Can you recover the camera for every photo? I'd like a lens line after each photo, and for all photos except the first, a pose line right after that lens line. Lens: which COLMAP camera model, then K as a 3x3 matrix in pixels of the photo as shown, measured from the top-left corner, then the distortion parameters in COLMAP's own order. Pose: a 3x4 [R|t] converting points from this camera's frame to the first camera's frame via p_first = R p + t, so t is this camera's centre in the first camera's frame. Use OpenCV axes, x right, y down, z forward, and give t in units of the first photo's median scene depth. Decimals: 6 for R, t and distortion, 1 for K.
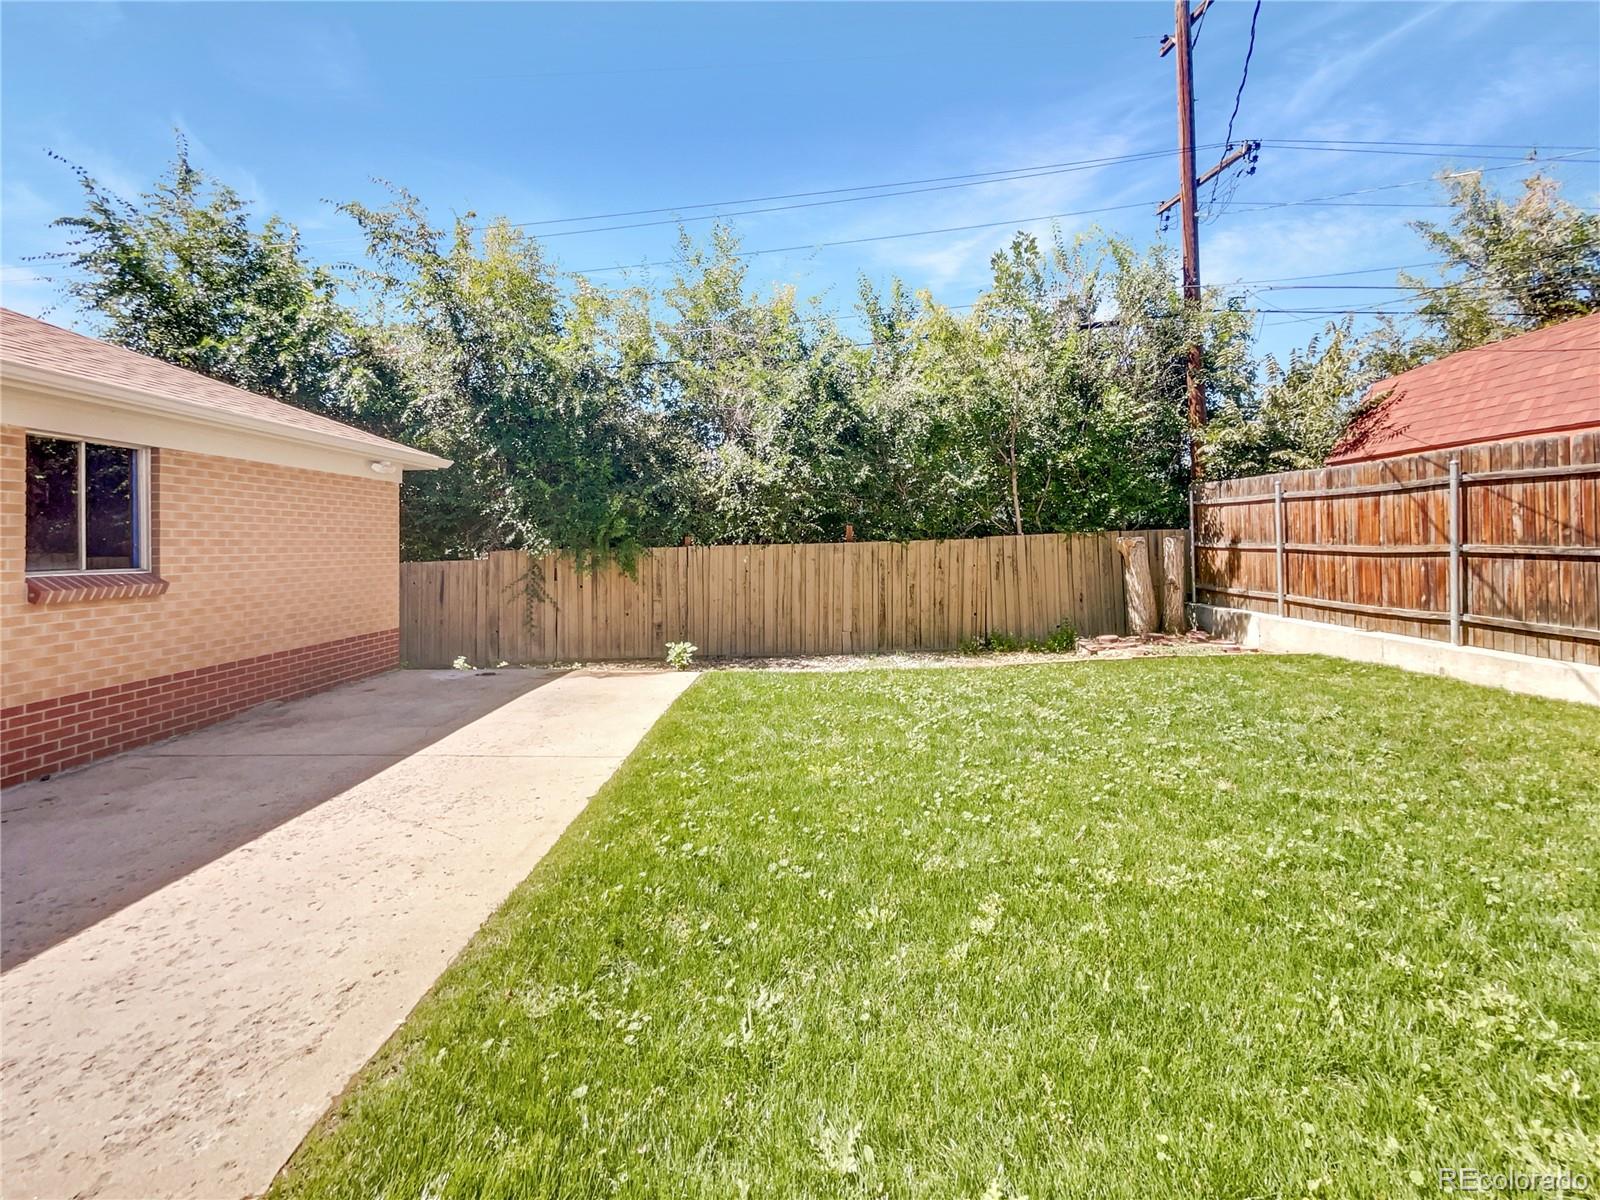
lens RADIAL K [[682.3, 0, 800.0], [0, 682.3, 600.0], [0, 0, 1]] dist [-0.001503, -0.000057]
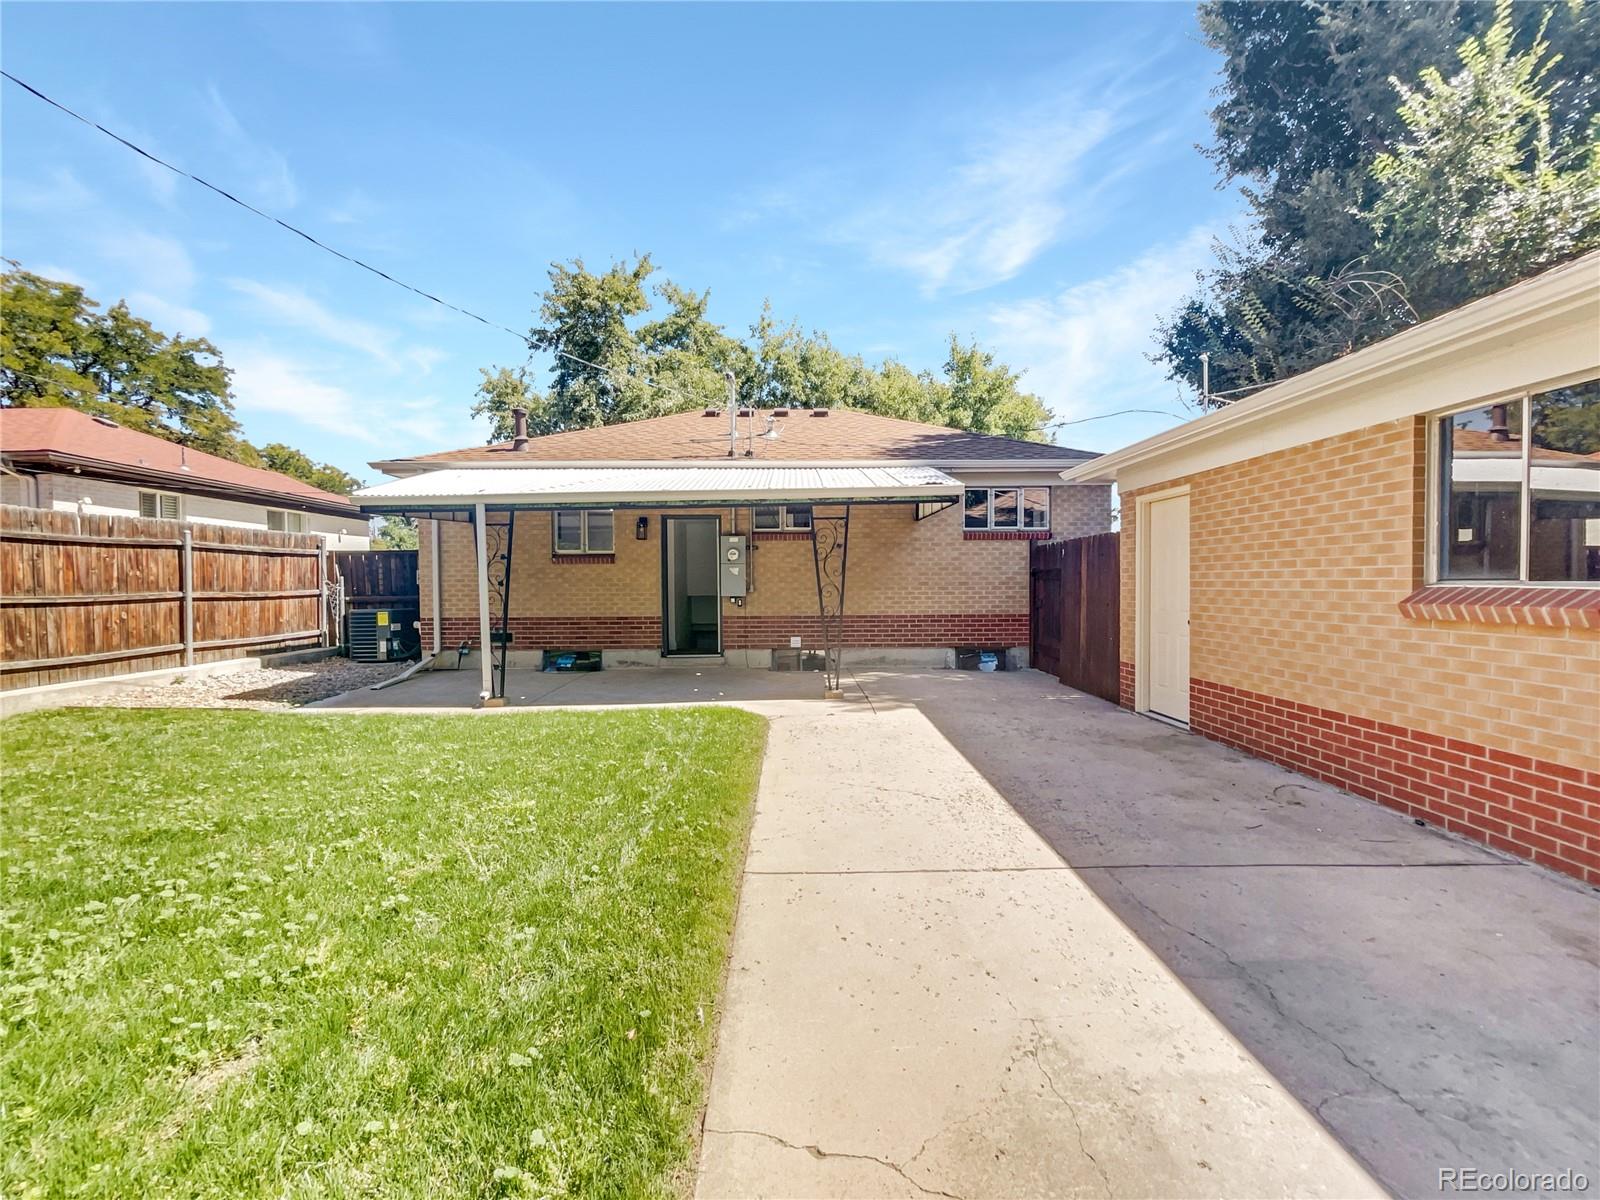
lens RADIAL K [[682.3, 0, 800.0], [0, 682.3, 600.0], [0, 0, 1]] dist [-0.001503, -0.000057]
pose [[-0.999770, 0.012859, -0.017160, -0.324276], [0.010935, 0.994106, 0.107859, -0.112211], [0.018445, 0.107647, -0.994018, 1.766125]]
